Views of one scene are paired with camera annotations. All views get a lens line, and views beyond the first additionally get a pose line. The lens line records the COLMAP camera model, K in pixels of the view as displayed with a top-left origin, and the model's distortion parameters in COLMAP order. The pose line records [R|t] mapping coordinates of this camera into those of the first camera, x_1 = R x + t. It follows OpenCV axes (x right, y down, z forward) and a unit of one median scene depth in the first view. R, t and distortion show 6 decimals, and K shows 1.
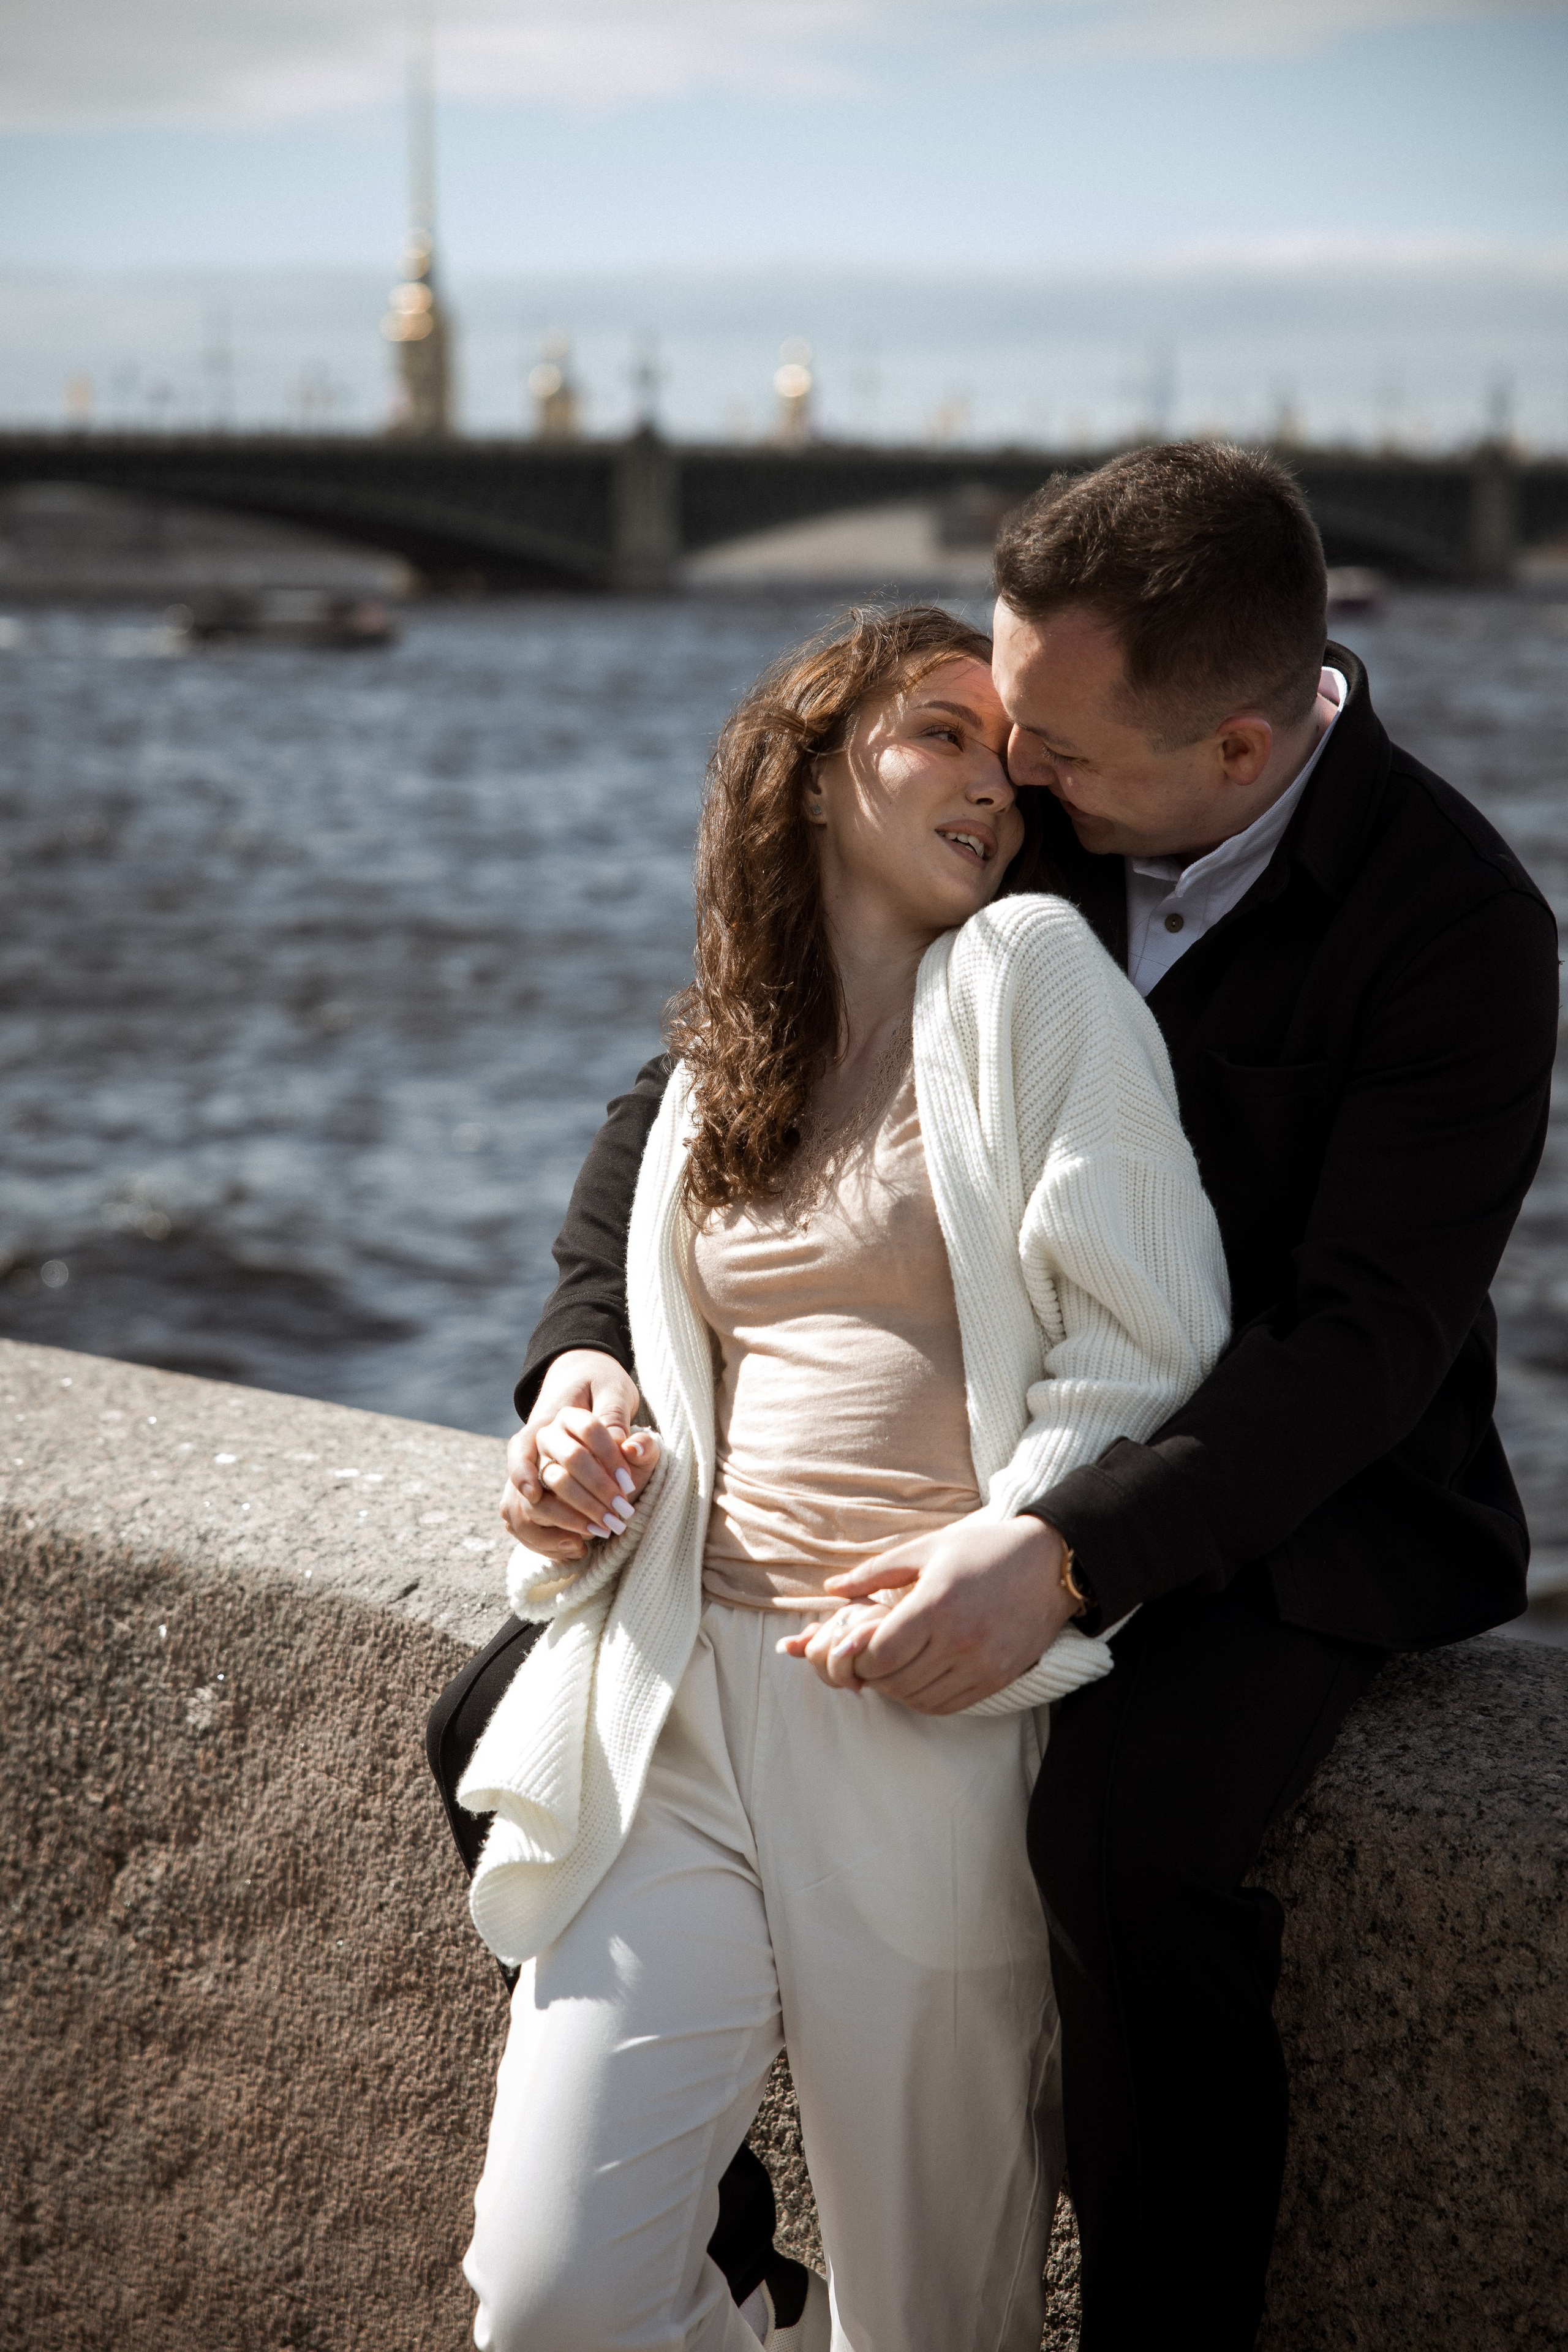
lens RADIAL K [[4499.7, 0, 780.9], [0, 4499.7, 1162.4], [0, 0, 1]] dist [0.271677, 0.000000]
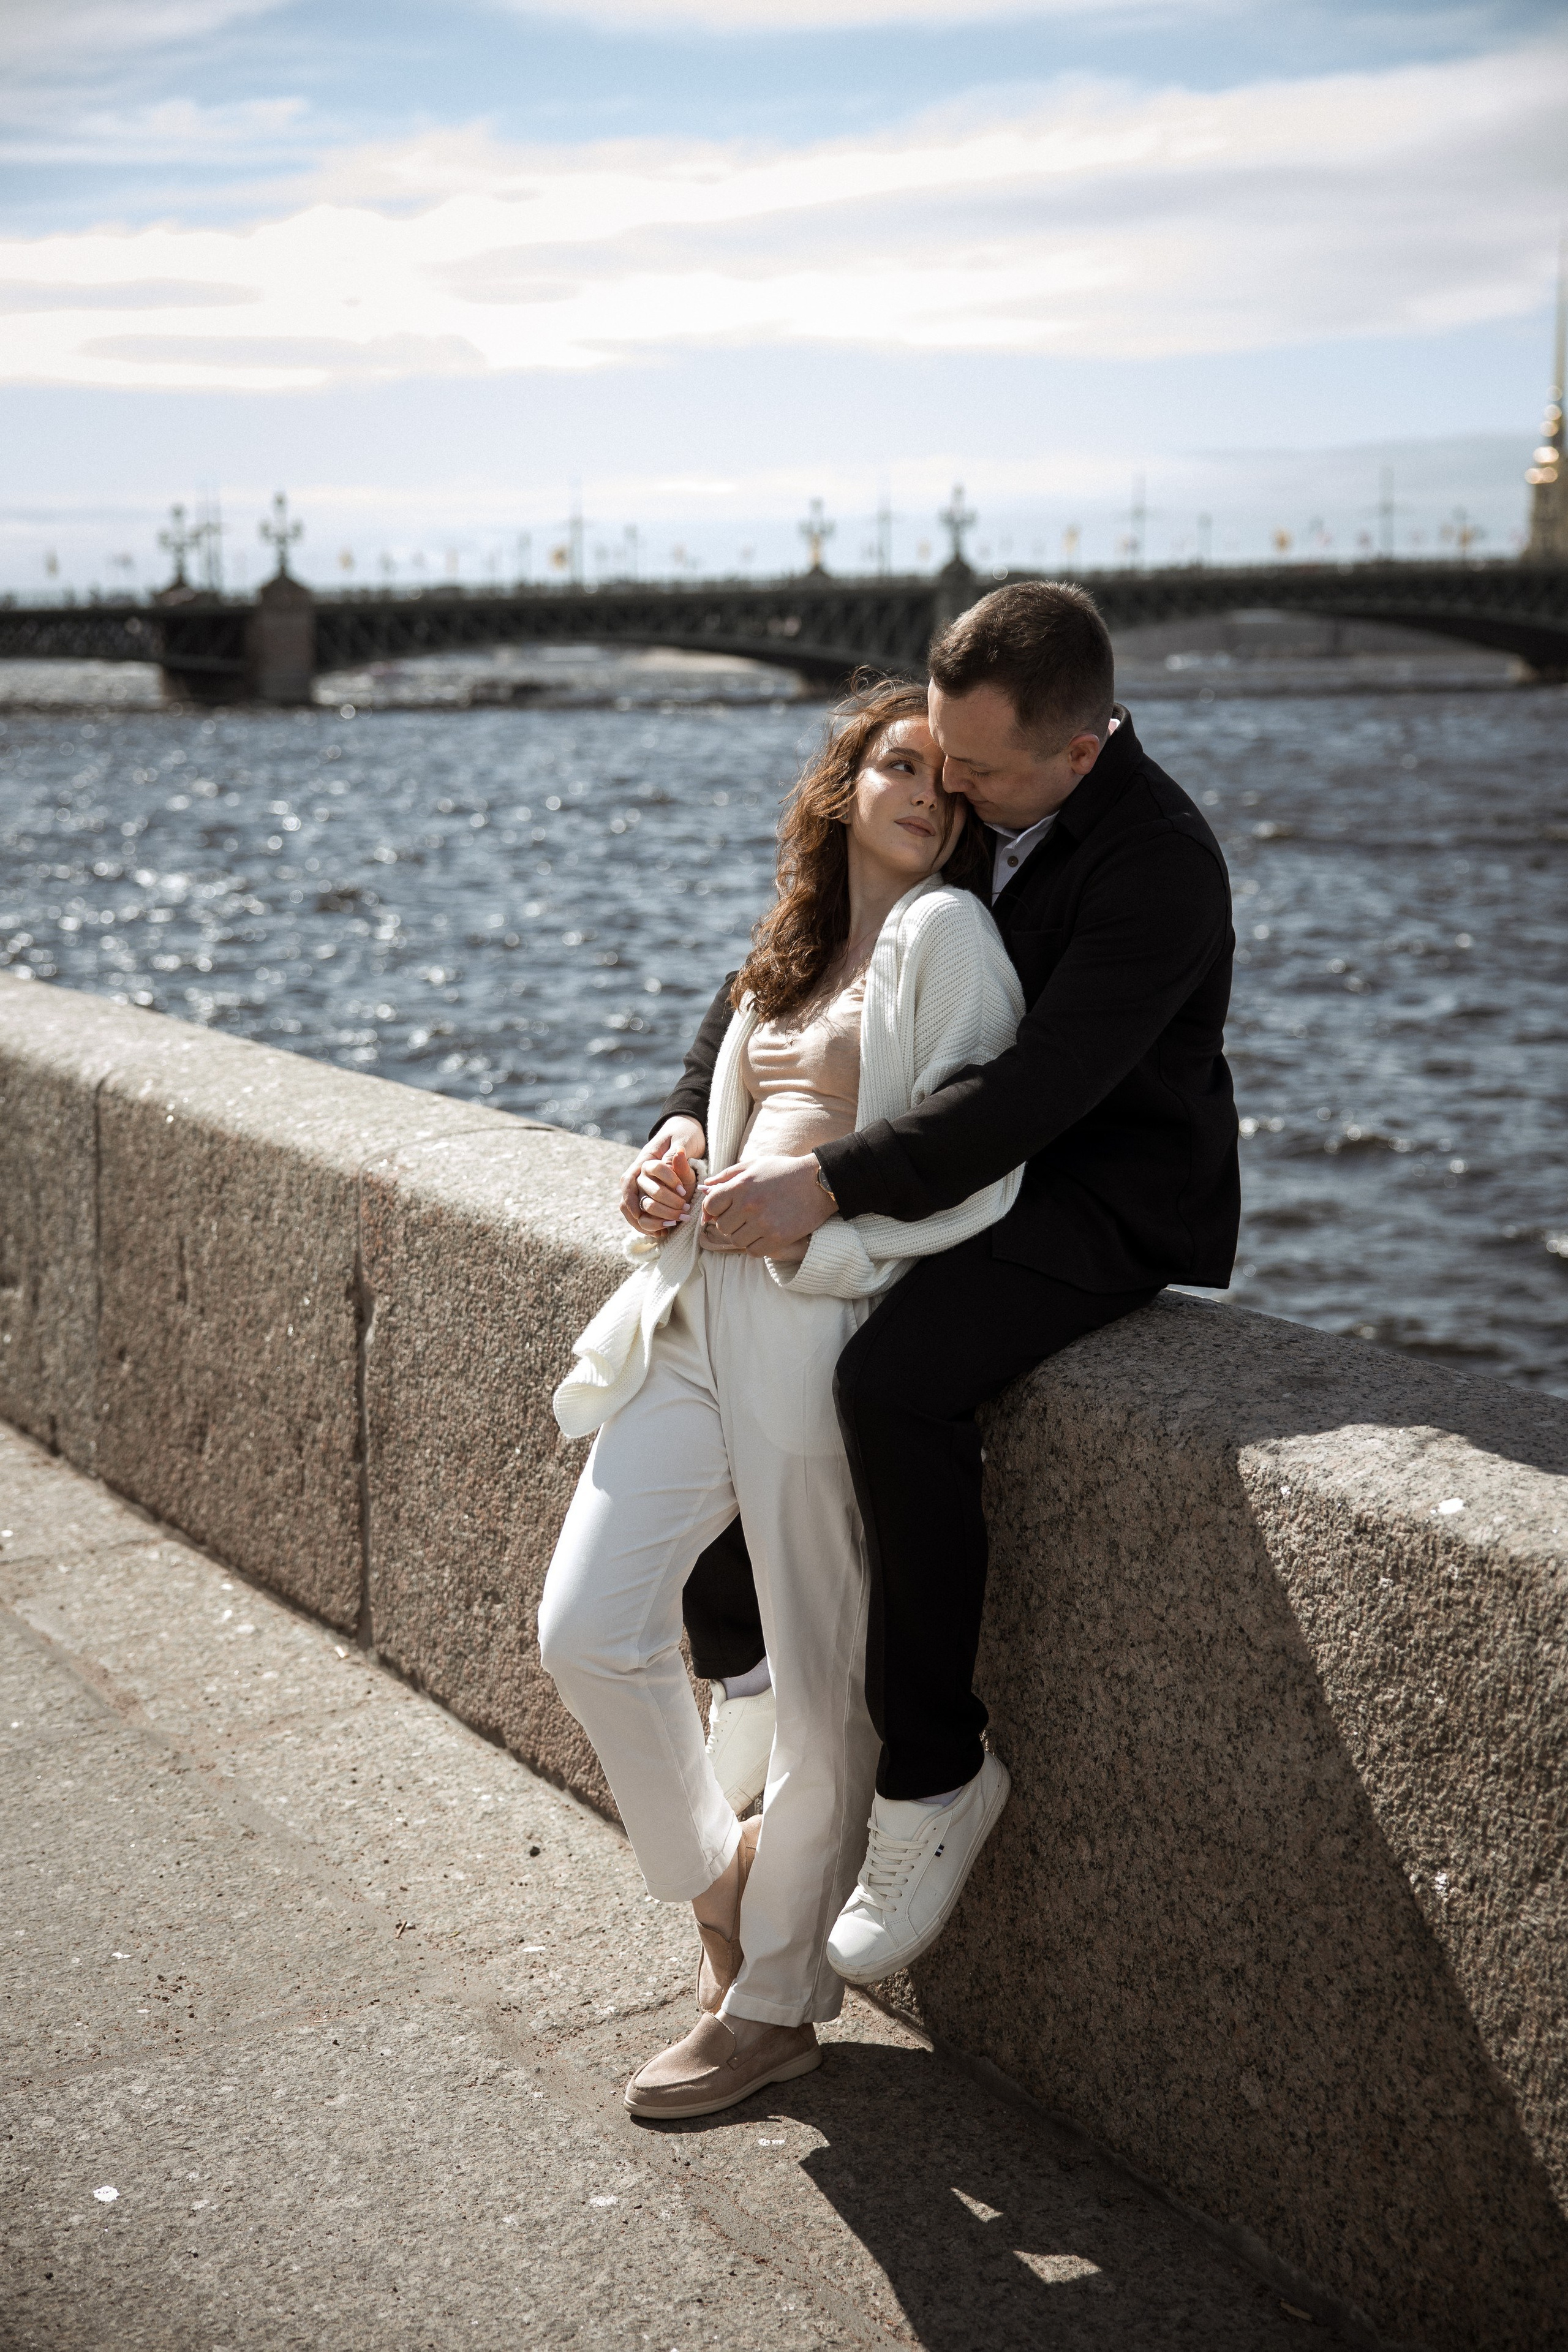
lens RADIAL K [[3407.4, 0, 783.1], [0, 3407.4, 1184.9], [0, 0, 1]] dist [0.144705, 0.000000]
pose [[0.953521, 0.034465, -0.299348, 0.420344], [-0.028621, 0.999305, 0.023885, 0.038349], [0.299963, -0.014207, 0.953845, -0.273844]]
